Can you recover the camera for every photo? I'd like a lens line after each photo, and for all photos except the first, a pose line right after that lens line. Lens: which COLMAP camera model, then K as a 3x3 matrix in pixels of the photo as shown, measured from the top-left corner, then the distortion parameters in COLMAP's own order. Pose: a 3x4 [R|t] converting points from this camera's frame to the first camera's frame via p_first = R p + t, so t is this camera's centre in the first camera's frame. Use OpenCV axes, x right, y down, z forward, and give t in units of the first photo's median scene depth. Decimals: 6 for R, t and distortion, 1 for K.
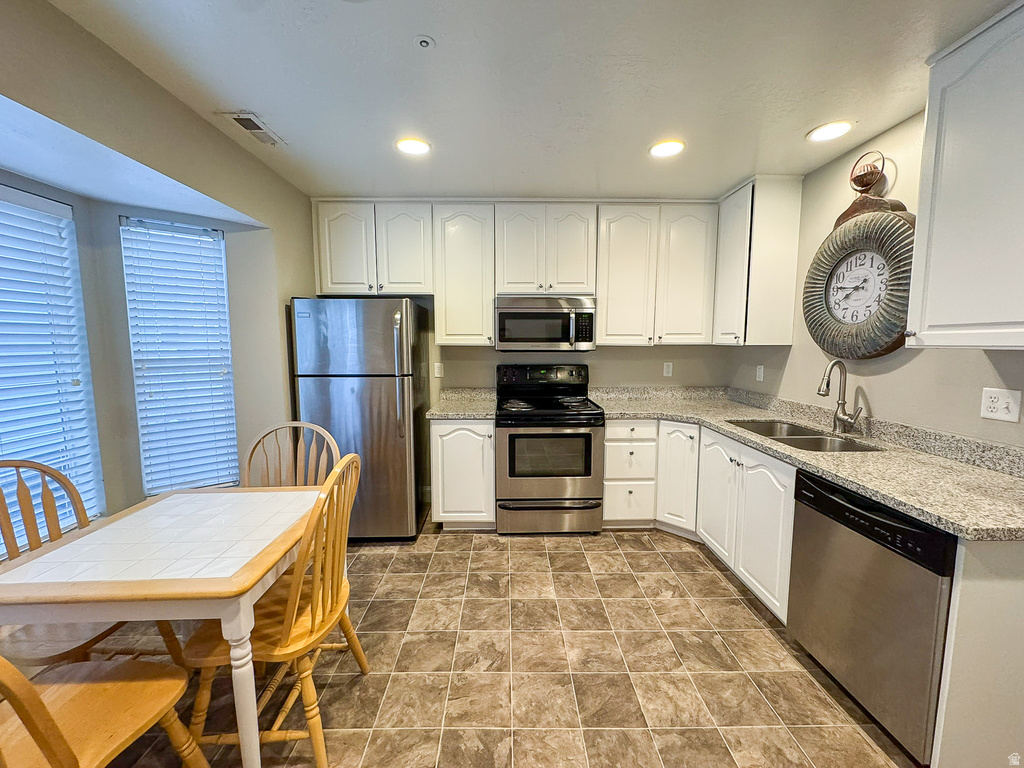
lens RADIAL K [[413.3, 0, 512.0], [0, 413.3, 384.0], [0, 0, 1]] dist [-0.002043, -0.000445]
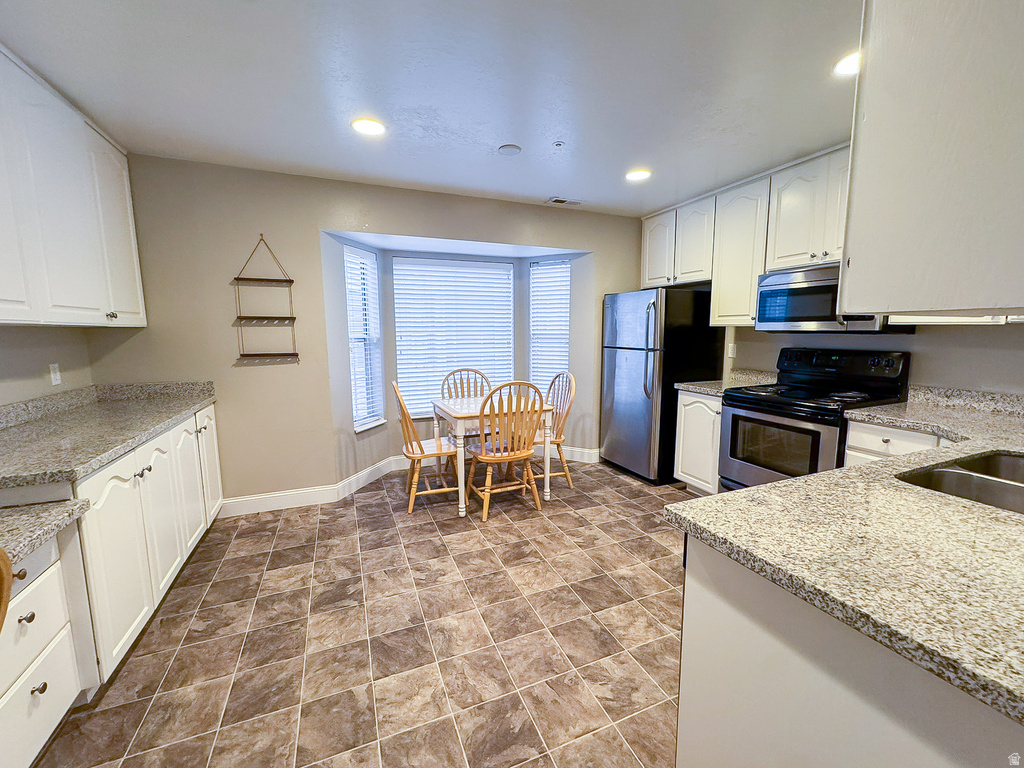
lens RADIAL K [[418.5, 0, 508.0], [0, 418.5, 383.1], [0, 0, 1]] dist [-0.000627, 0.000012]
pose [[0.361674, 0.117901, -0.924820, 0.724570], [-0.091862, 0.991651, 0.090496, 0.004841], [0.927768, 0.052226, 0.369485, 0.113455]]
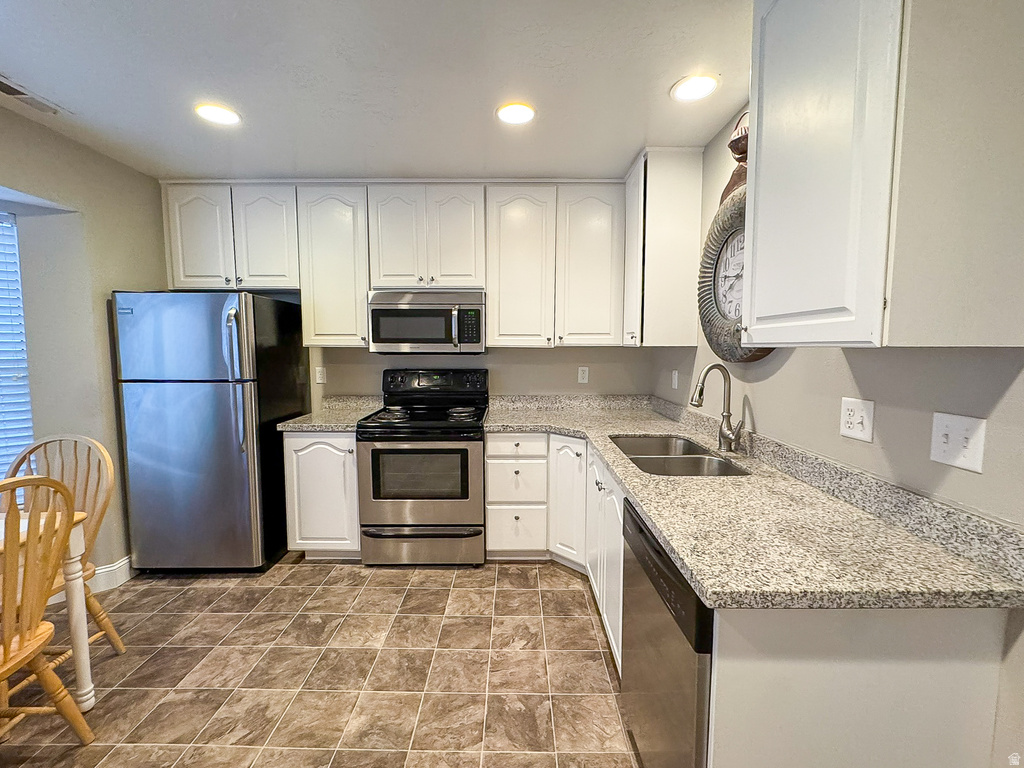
lens RADIAL K [[442.5, 0, 513.6], [0, 442.5, 383.5], [0, 0, 1]] dist [-0.000873, -0.000566]
pose [[0.999735, 0.002907, -0.022824, 0.308136], [-0.003322, 0.999829, -0.018192, 0.000003], [0.022767, 0.018263, 0.999574, 0.080568]]
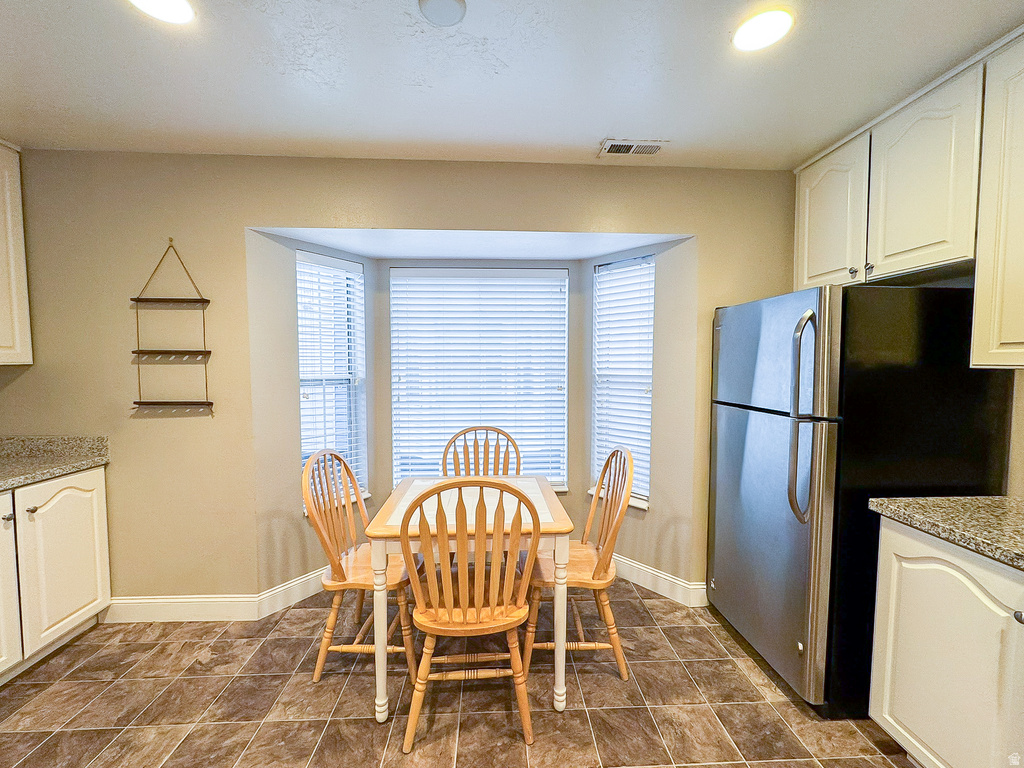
lens RADIAL K [[413.3, 0, 512.0], [0, 413.3, 384.0], [0, 0, 1]] dist [-0.002043, -0.000445]
pose [[0.028304, 0.052984, -0.998194, 0.282633], [-0.103369, 0.993396, 0.049798, -0.050350], [0.994240, 0.101773, 0.033594, 0.523331]]
